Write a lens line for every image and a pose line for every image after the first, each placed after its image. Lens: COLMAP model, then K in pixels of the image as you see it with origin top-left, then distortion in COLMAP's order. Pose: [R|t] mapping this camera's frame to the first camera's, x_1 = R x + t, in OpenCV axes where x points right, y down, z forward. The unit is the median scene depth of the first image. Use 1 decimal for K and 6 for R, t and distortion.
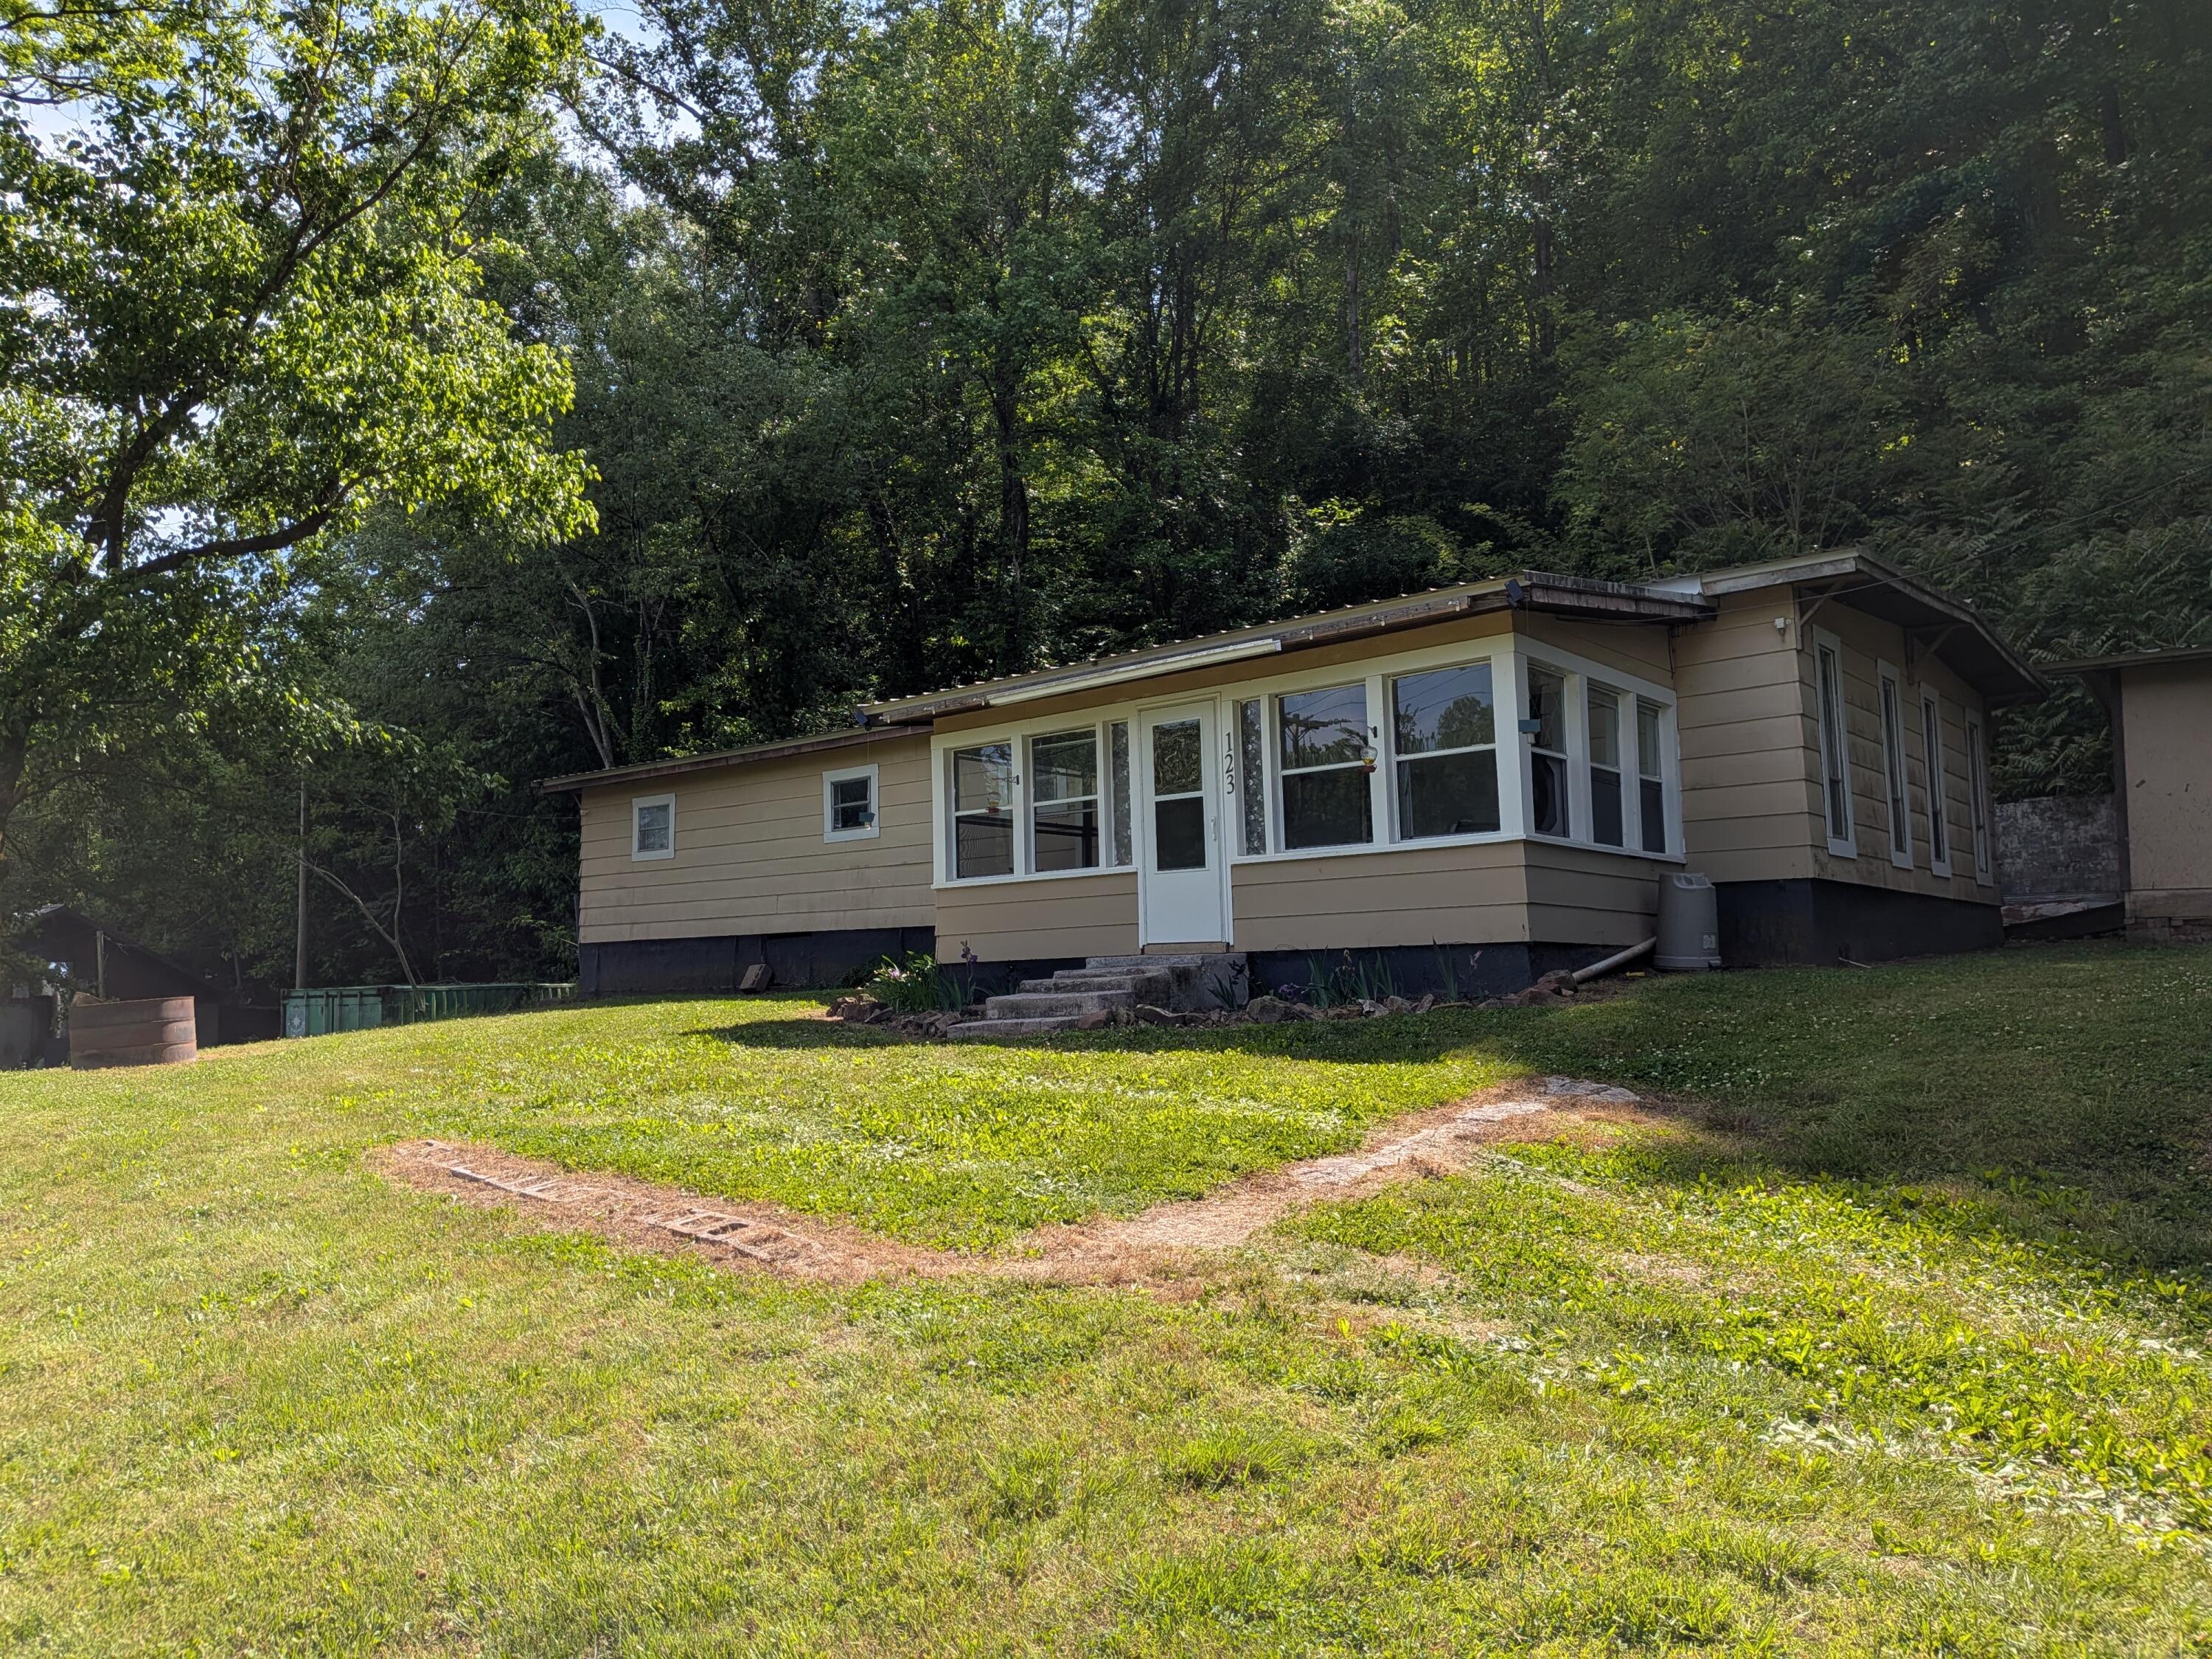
lens RADIAL K [[1622.0, 0, 1088.7], [0, 1622.0, 855.5], [0, 0, 1]] dist [0.081390, -0.154023]
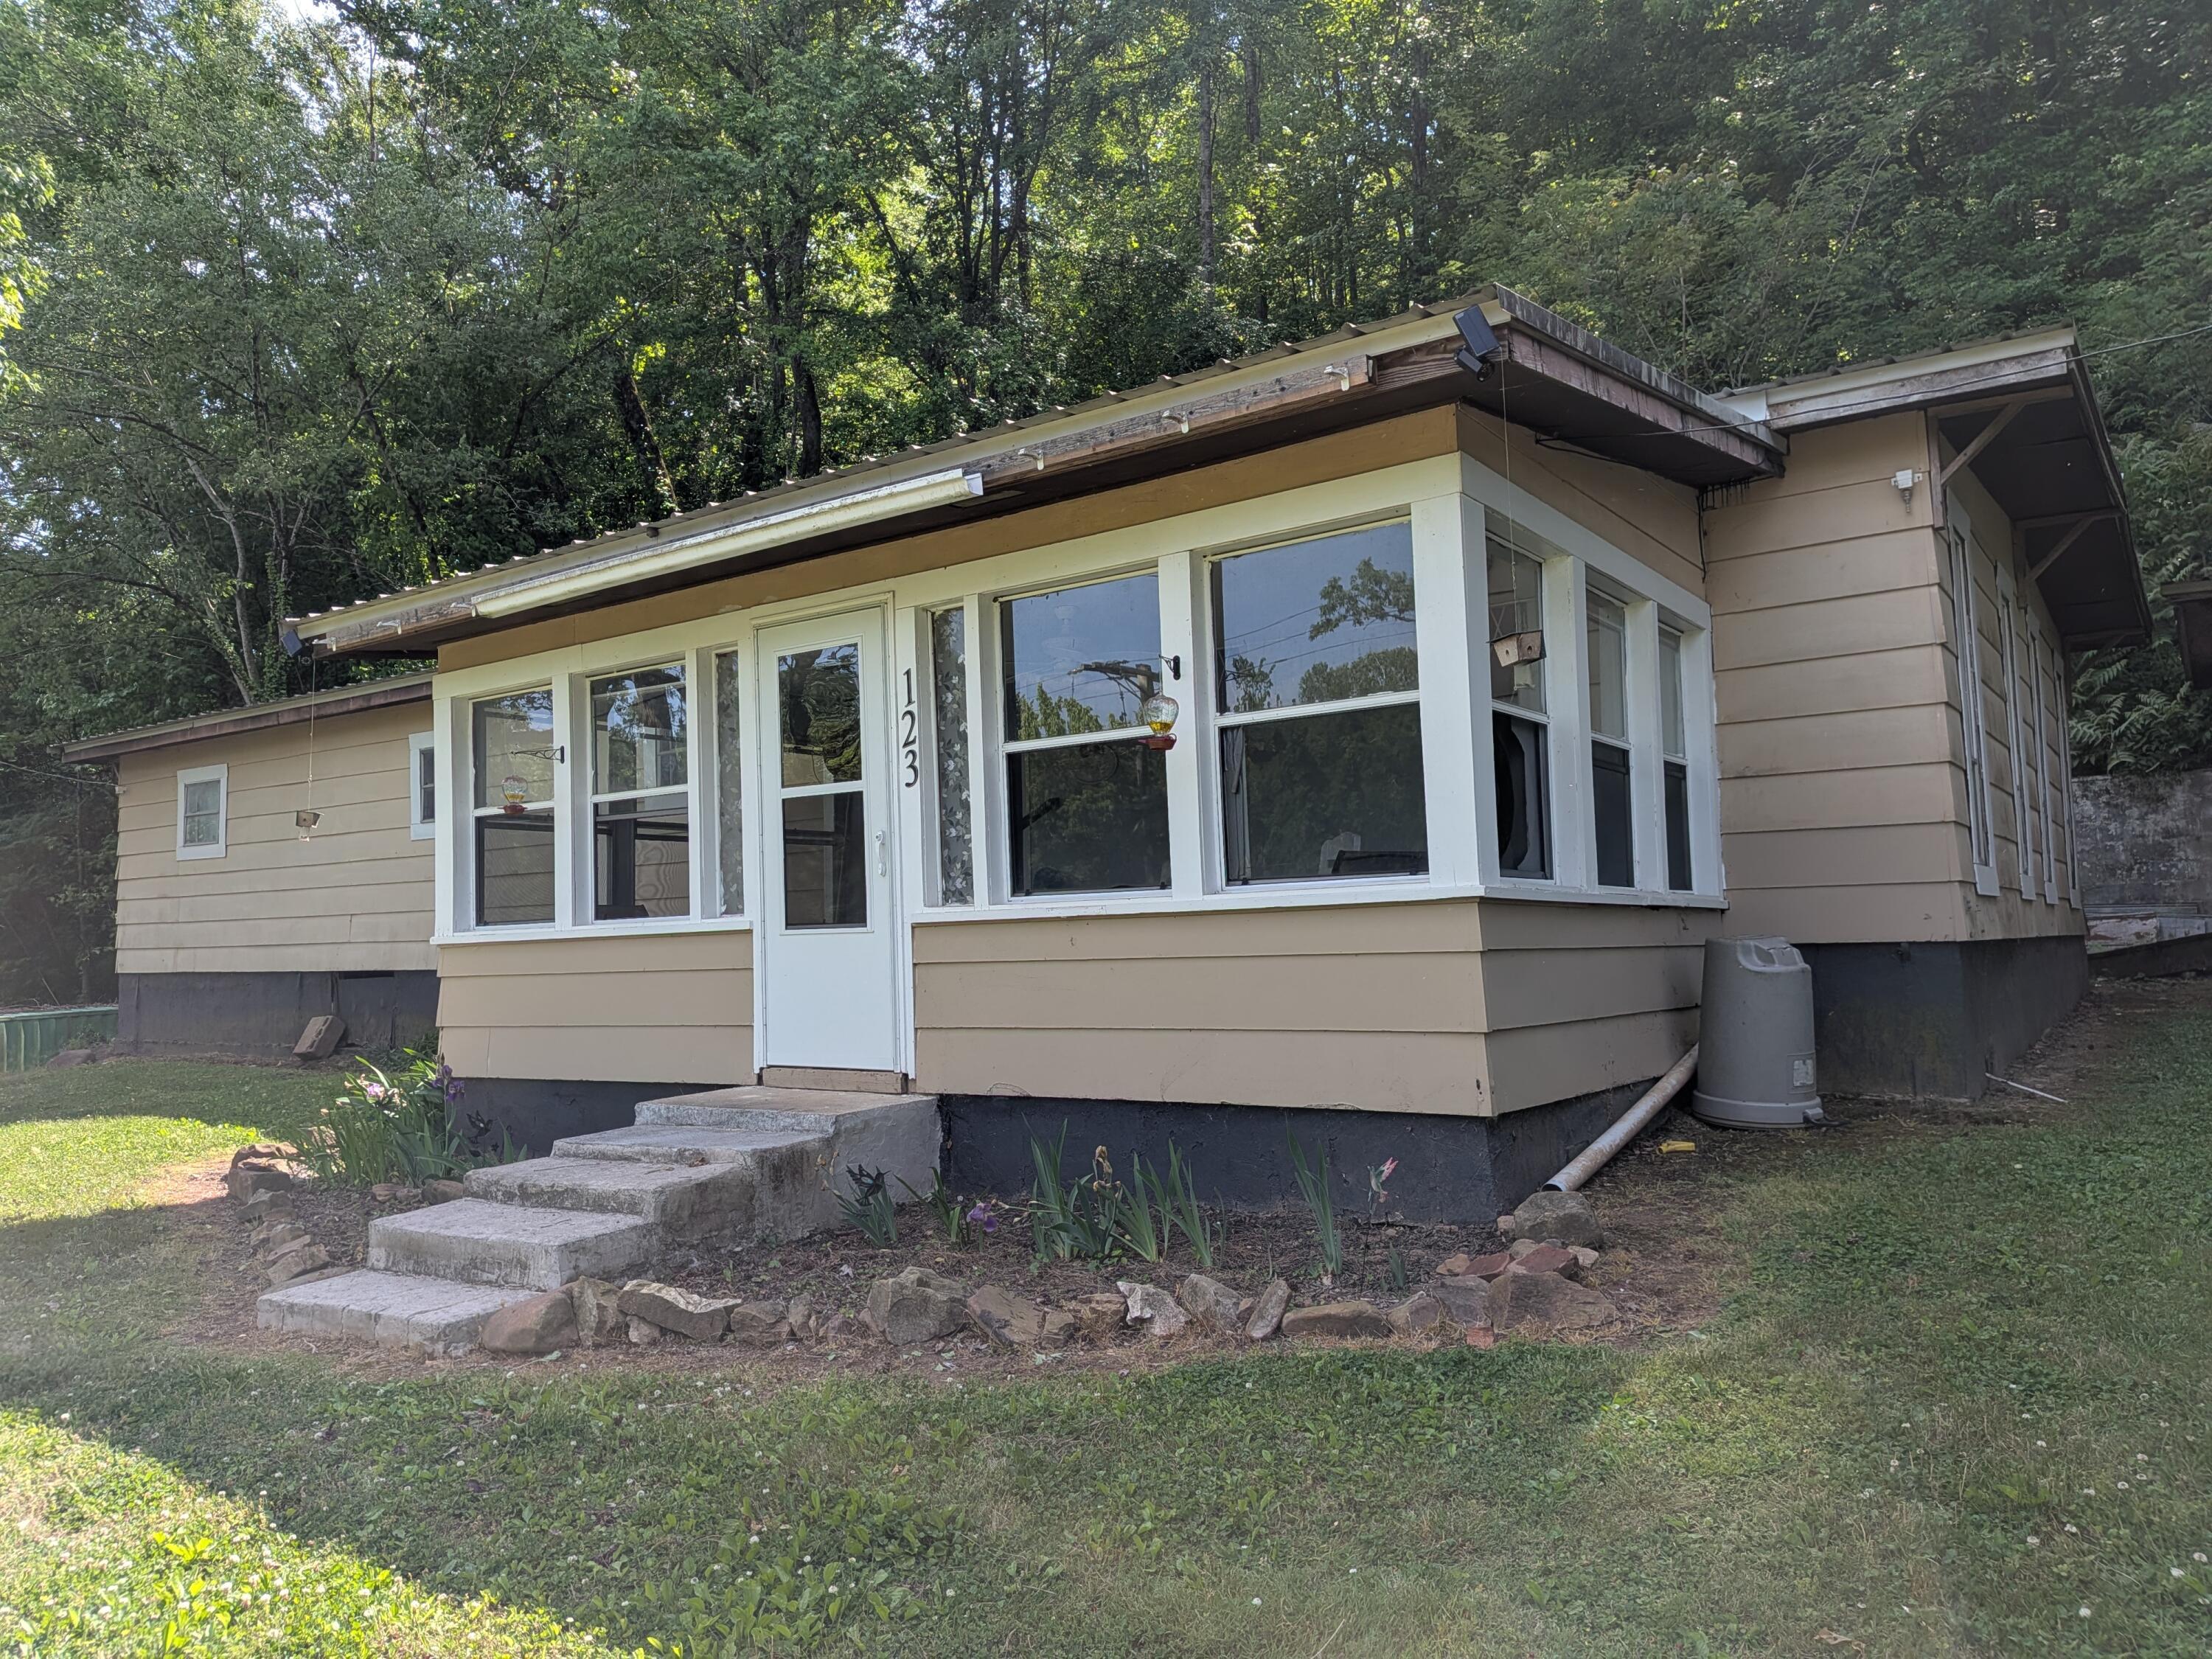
lens RADIAL K [[1622.0, 0, 1088.7], [0, 1622.0, 855.5], [0, 0, 1]] dist [0.081390, -0.154023]
pose [[0.996530, -0.002645, 0.083192, 0.100021], [0.000596, 0.999696, 0.024644, -0.028465], [-0.083232, -0.024509, 0.996229, 0.468745]]
